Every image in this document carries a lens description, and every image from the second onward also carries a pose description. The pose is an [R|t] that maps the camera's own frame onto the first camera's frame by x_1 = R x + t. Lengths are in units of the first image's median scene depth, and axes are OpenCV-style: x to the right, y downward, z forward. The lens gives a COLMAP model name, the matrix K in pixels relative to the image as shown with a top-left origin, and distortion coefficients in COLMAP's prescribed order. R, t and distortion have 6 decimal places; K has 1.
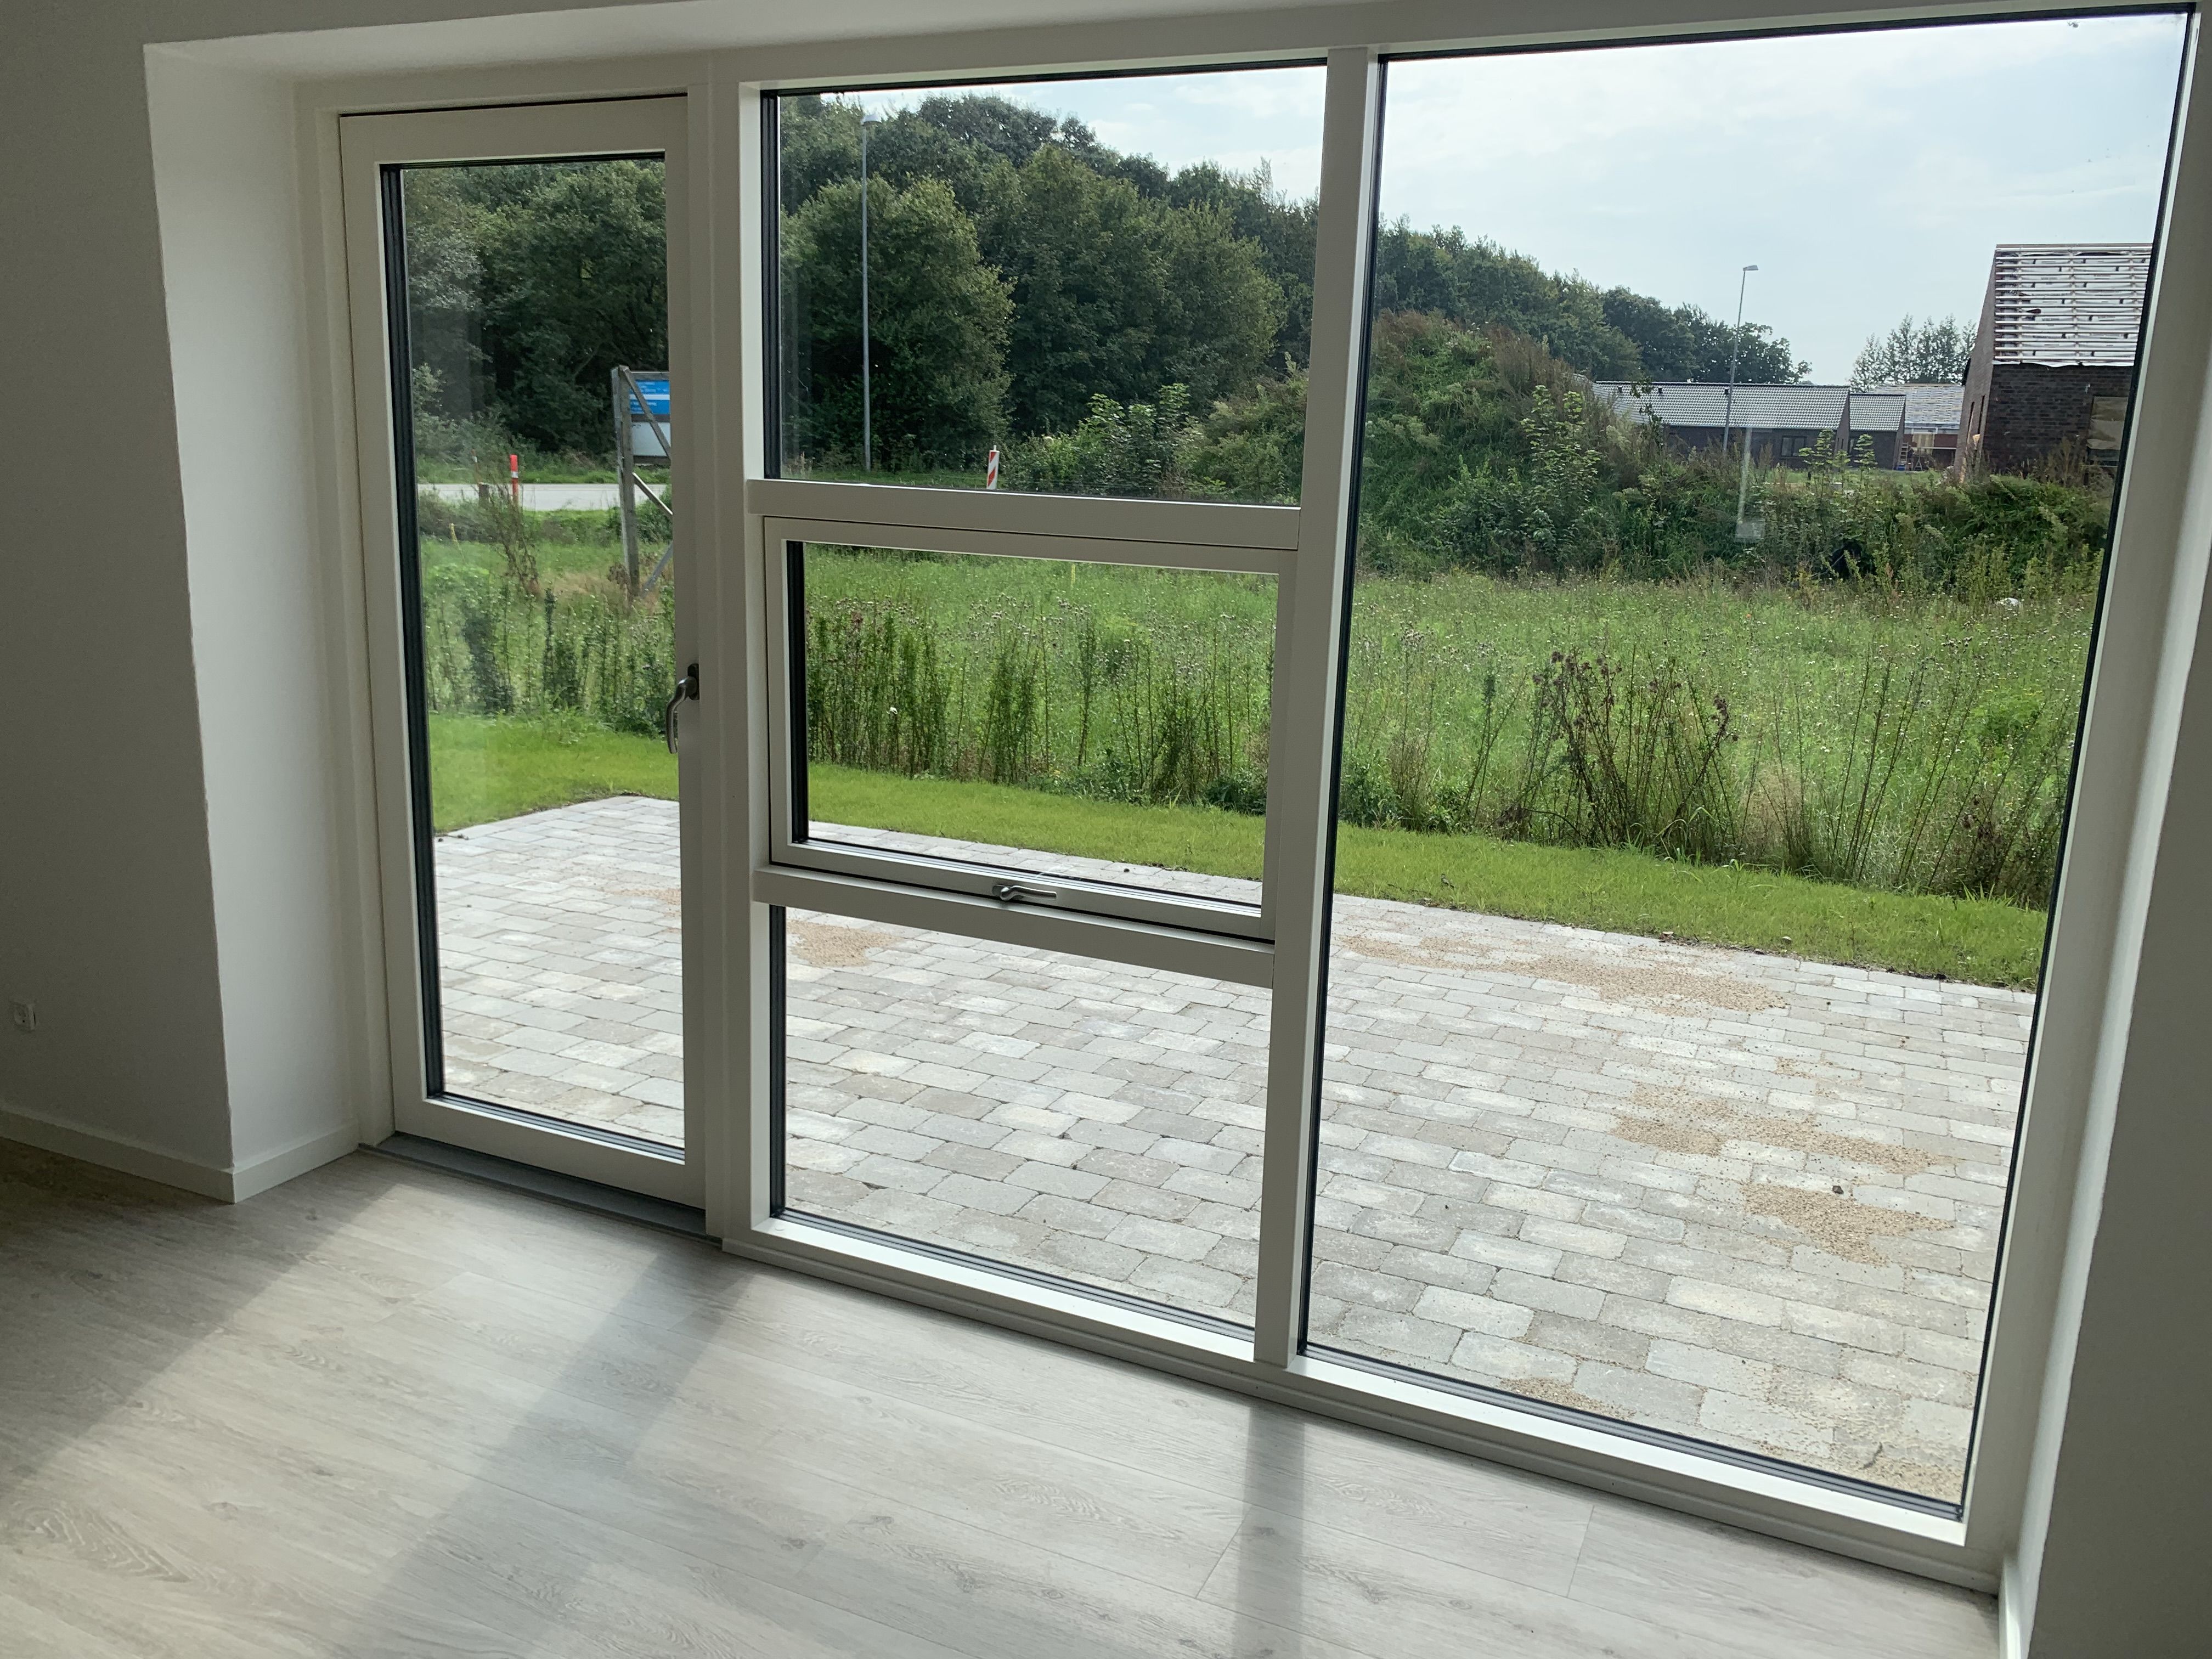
lens RADIAL K [[1691.6, 0, 1106.0], [0, 1691.6, 829.5], [0, 0, 1]] dist [-0.000891, -0.000226]
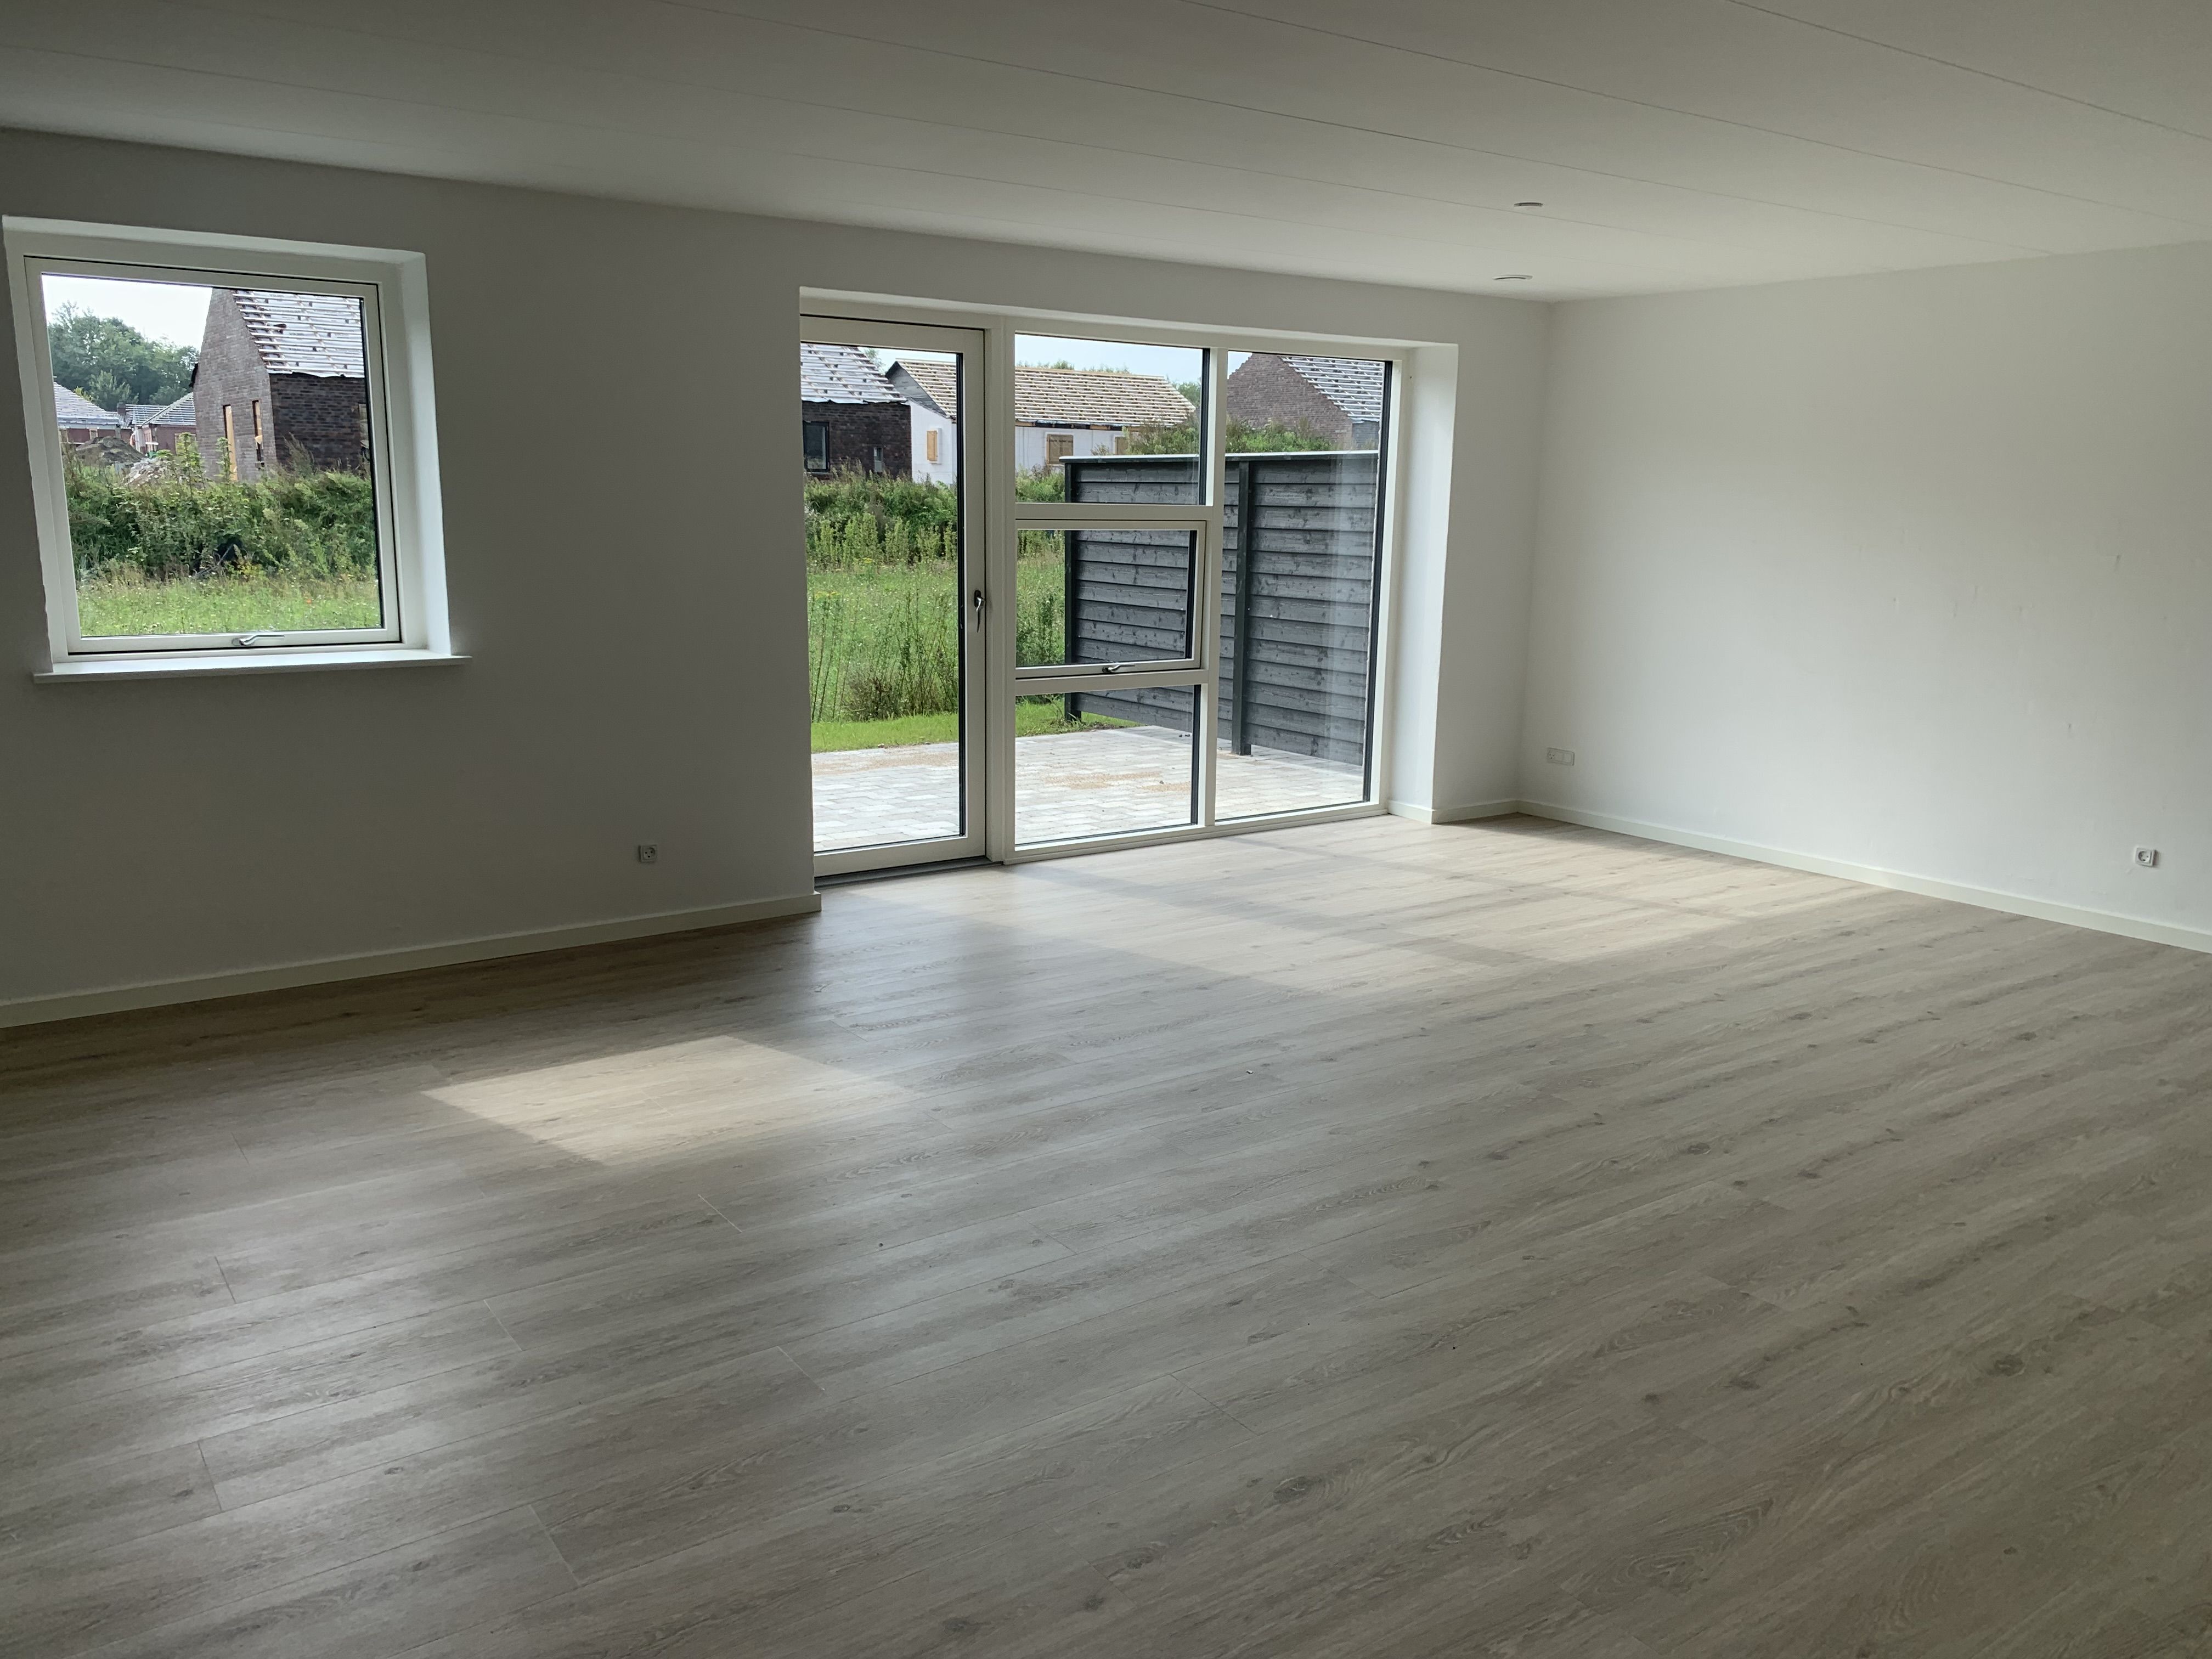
lens RADIAL K [[1691.6, 0, 1106.0], [0, 1691.6, 829.5], [0, 0, 1]] dist [-0.000891, -0.000226]
pose [[0.508866, -0.178588, 0.842117, -0.213346], [0.174968, 0.979282, 0.101949, 0.002085], [-0.842877, 0.095465, 0.529571, -0.025102]]
